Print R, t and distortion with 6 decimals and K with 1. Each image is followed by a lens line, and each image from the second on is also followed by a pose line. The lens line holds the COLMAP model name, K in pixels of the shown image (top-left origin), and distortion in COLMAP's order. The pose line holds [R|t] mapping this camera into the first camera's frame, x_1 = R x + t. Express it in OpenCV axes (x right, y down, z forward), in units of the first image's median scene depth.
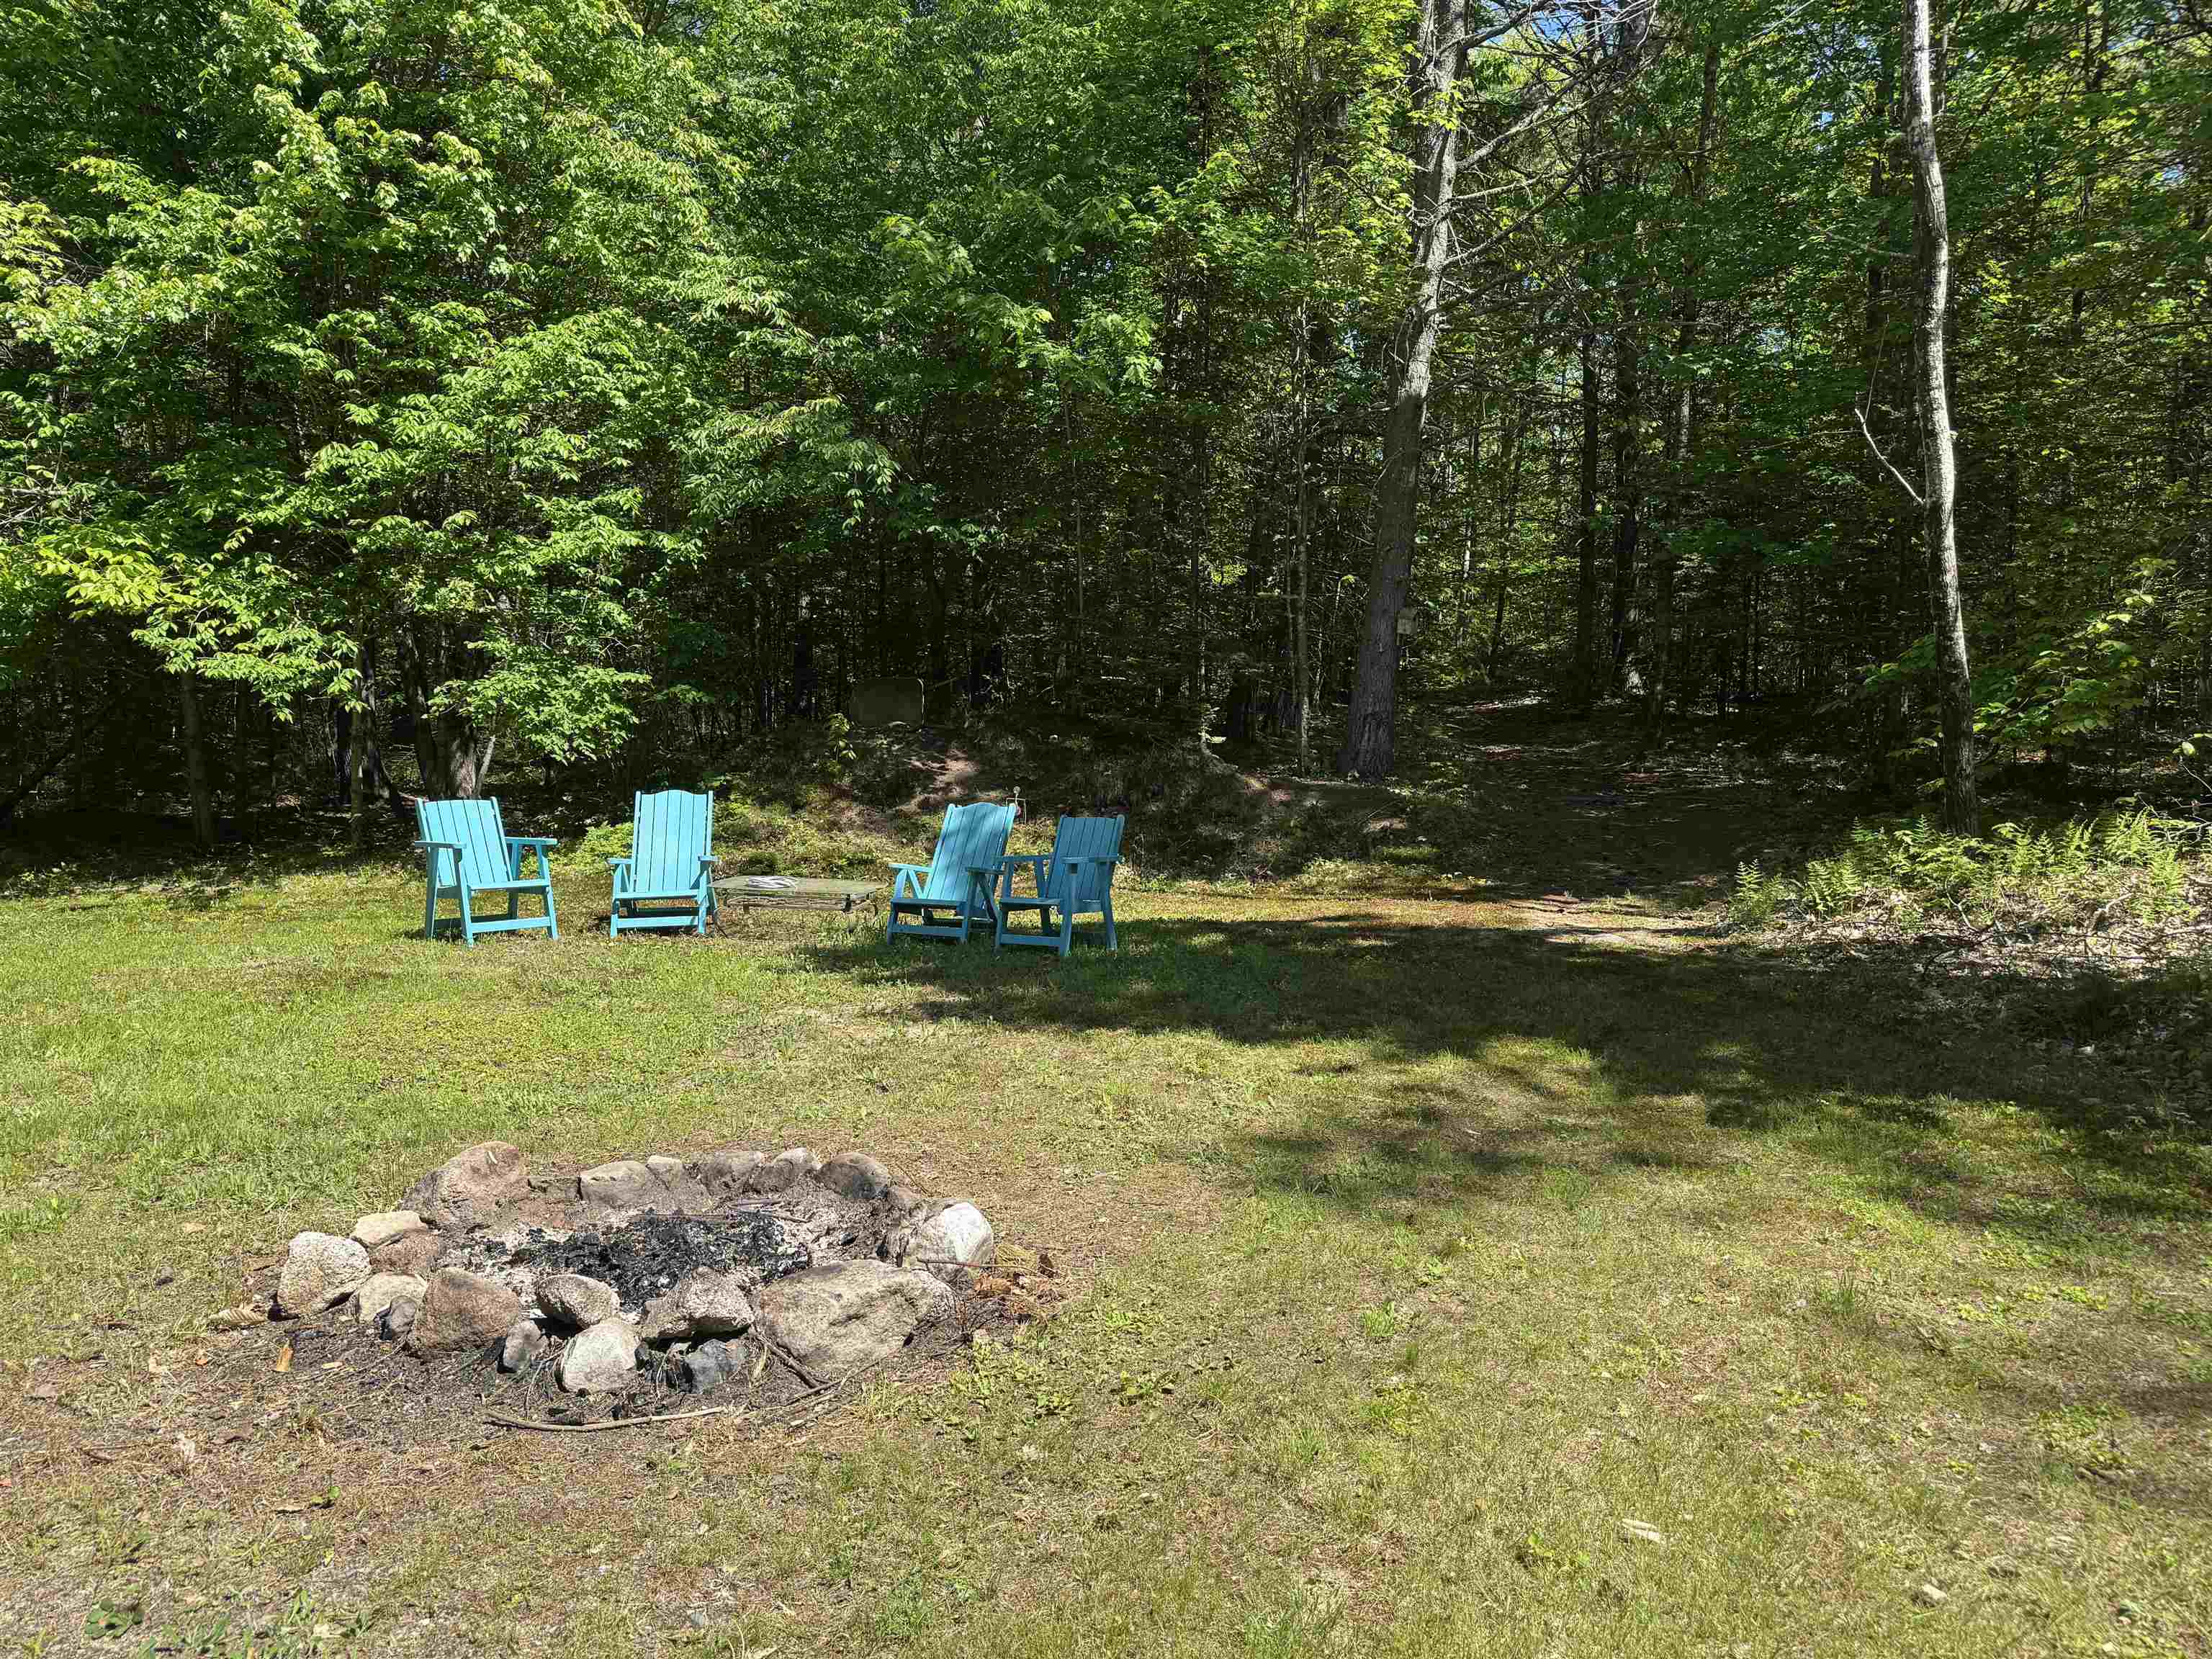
lens RADIAL K [[1548.2, 0, 1107.3], [0, 1548.2, 810.7], [0, 0, 1]] dist [0.051217, -0.065708]
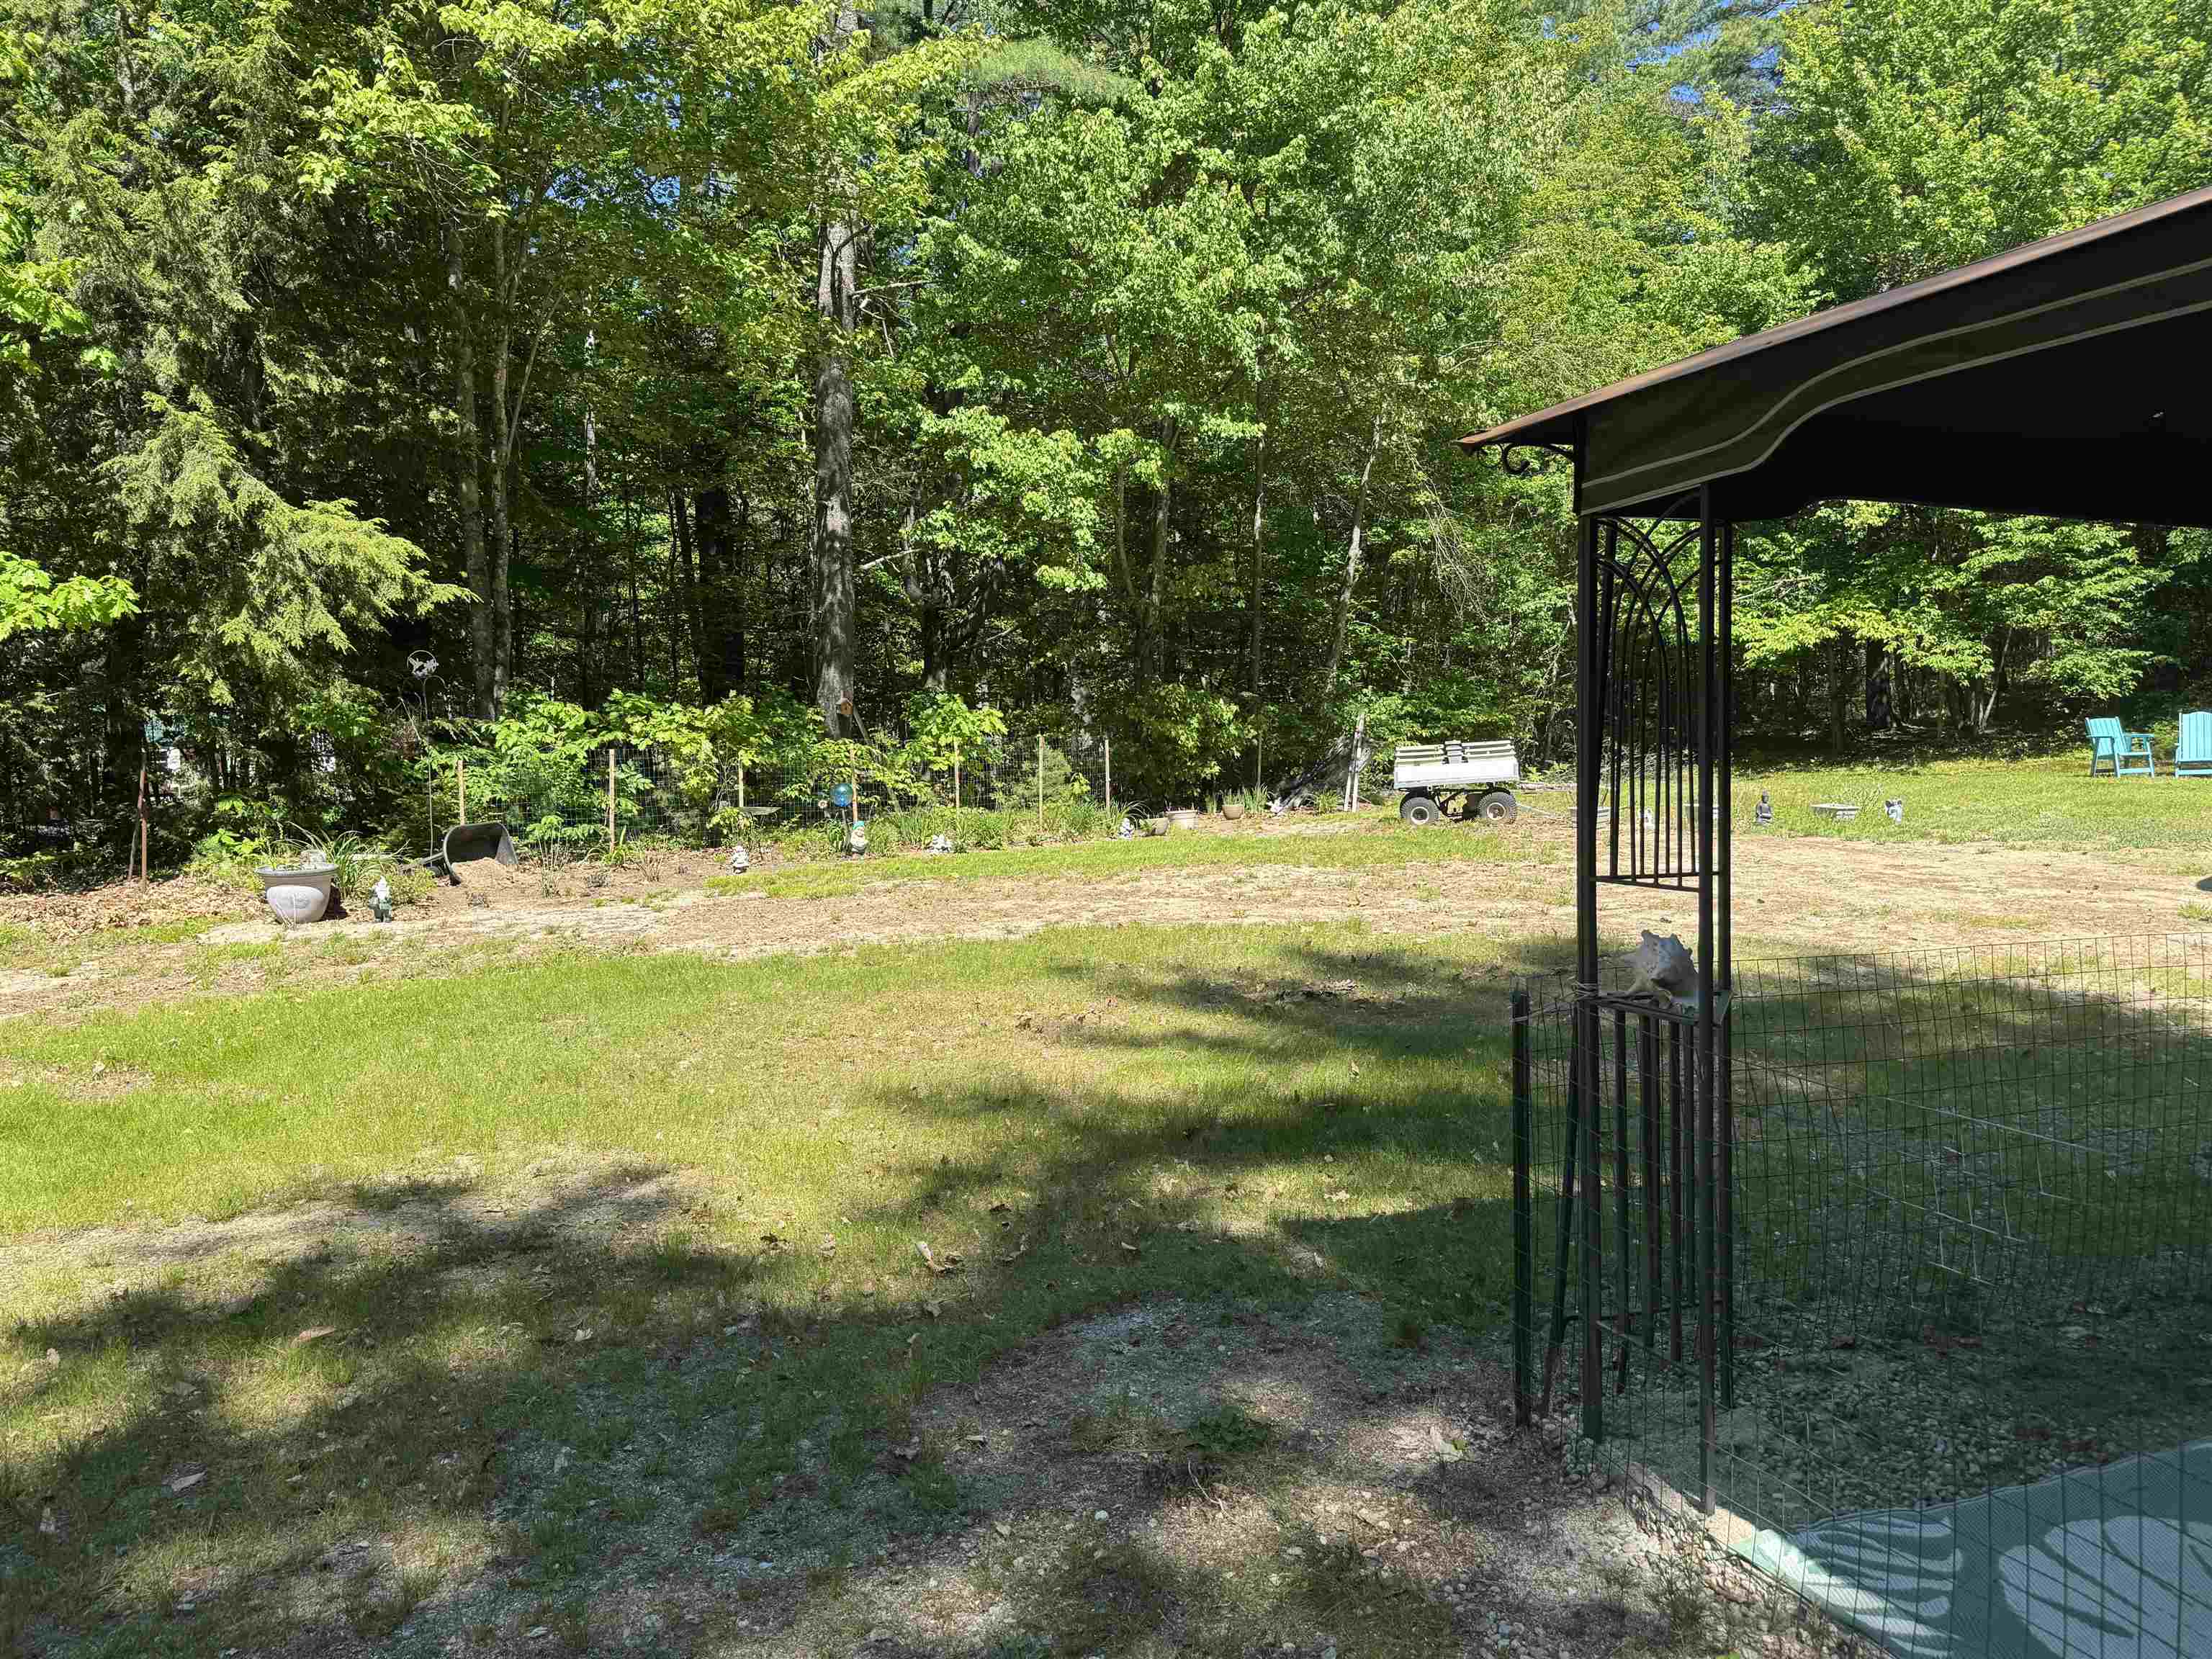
lens RADIAL K [[1548.2, 0, 1109.1], [0, 1548.2, 846.8], [0, 0, 1]] dist [0.051217, -0.065708]
pose [[0.766128, 0.018625, -0.642418, -0.039758], [0.022540, 0.998186, 0.055820, 0.016254], [0.642292, -0.057245, 0.764319, -1.342284]]
